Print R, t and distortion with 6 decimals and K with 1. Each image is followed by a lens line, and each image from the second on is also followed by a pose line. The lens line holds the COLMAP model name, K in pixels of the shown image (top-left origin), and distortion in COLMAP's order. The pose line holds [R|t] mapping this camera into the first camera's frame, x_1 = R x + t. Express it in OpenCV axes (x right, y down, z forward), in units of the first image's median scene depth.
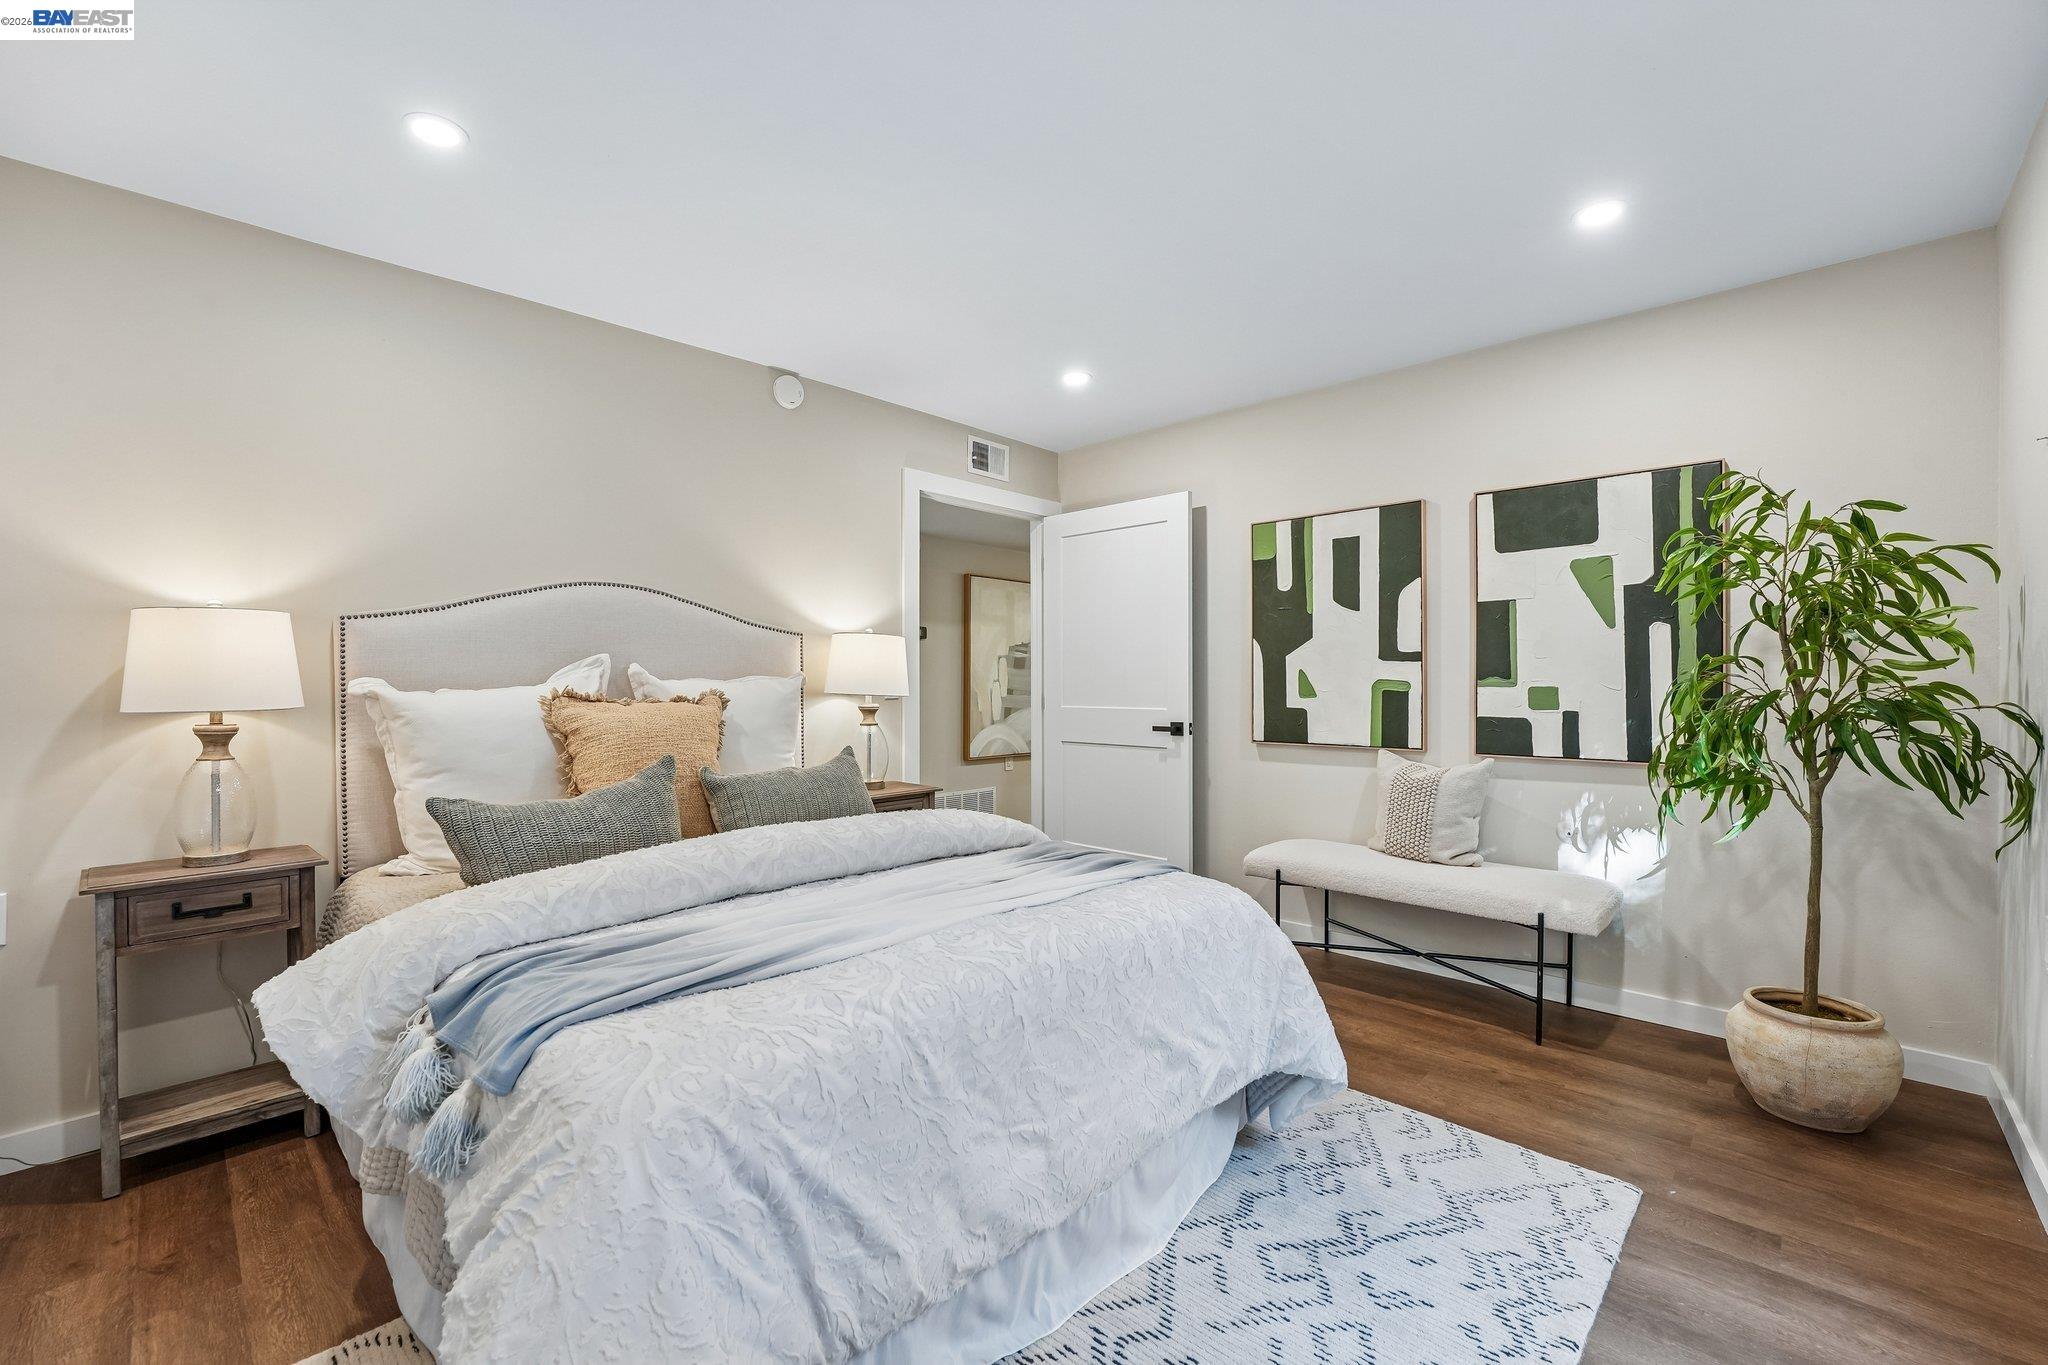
lens RADIAL K [[840.9, 0, 1018.0], [0, 840.9, 680.4], [0, 0, 1]] dist [-0.040234, 0.006376]
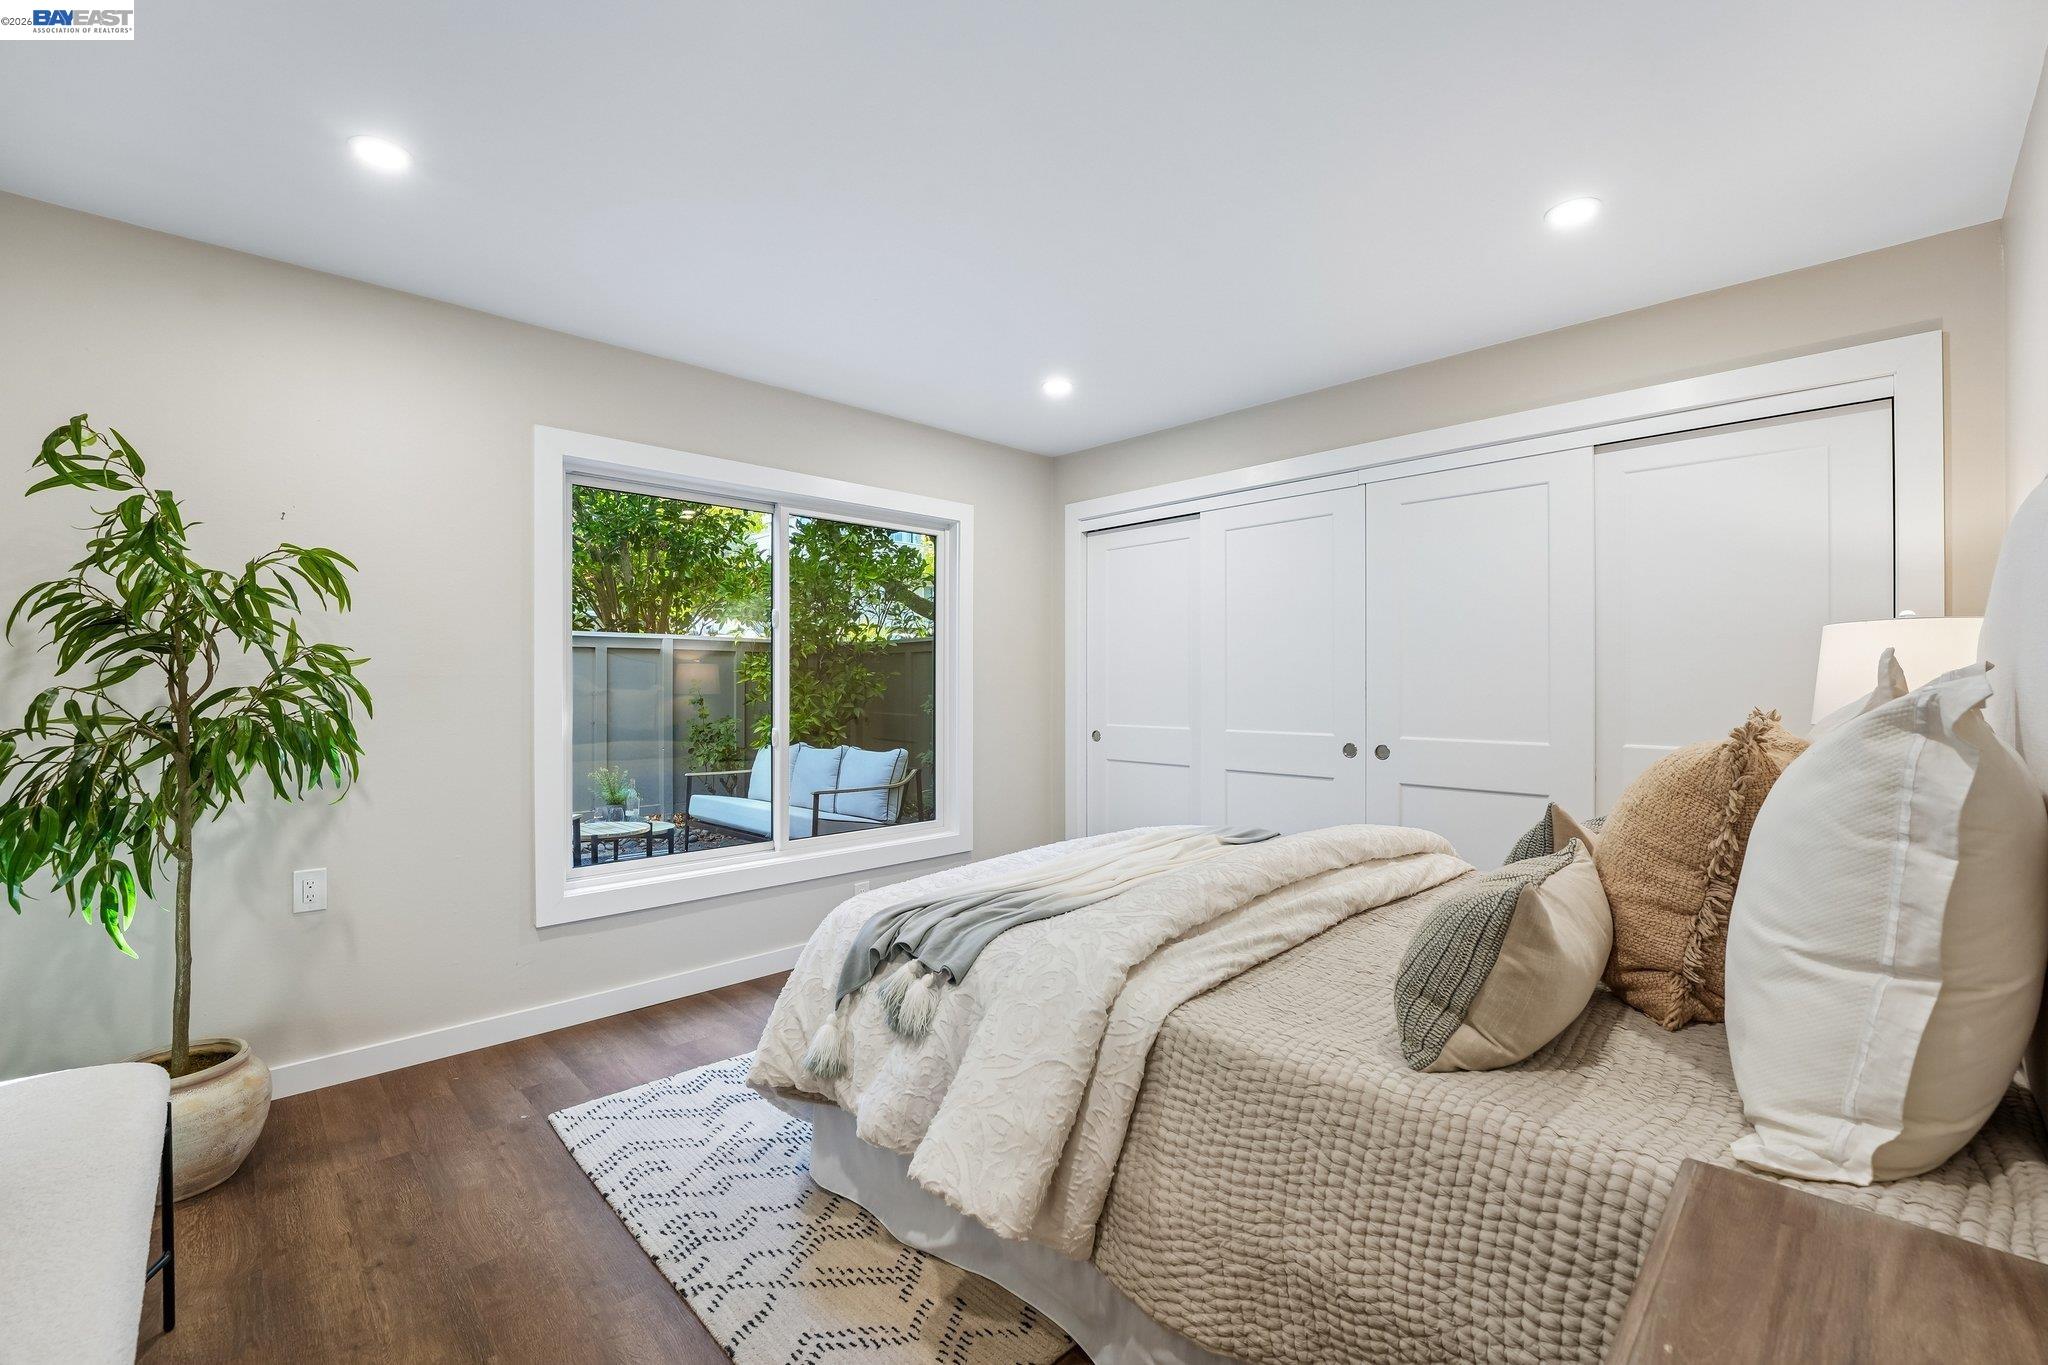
lens RADIAL K [[840.9, 0, 1018.0], [0, 840.9, 680.4], [0, 0, 1]] dist [-0.040234, 0.006376]
pose [[-0.999273, -0.010498, 0.036640, 0.015029], [-0.010593, 0.999941, -0.002377, -0.041521], [-0.036613, -0.002764, -0.999326, 2.251341]]
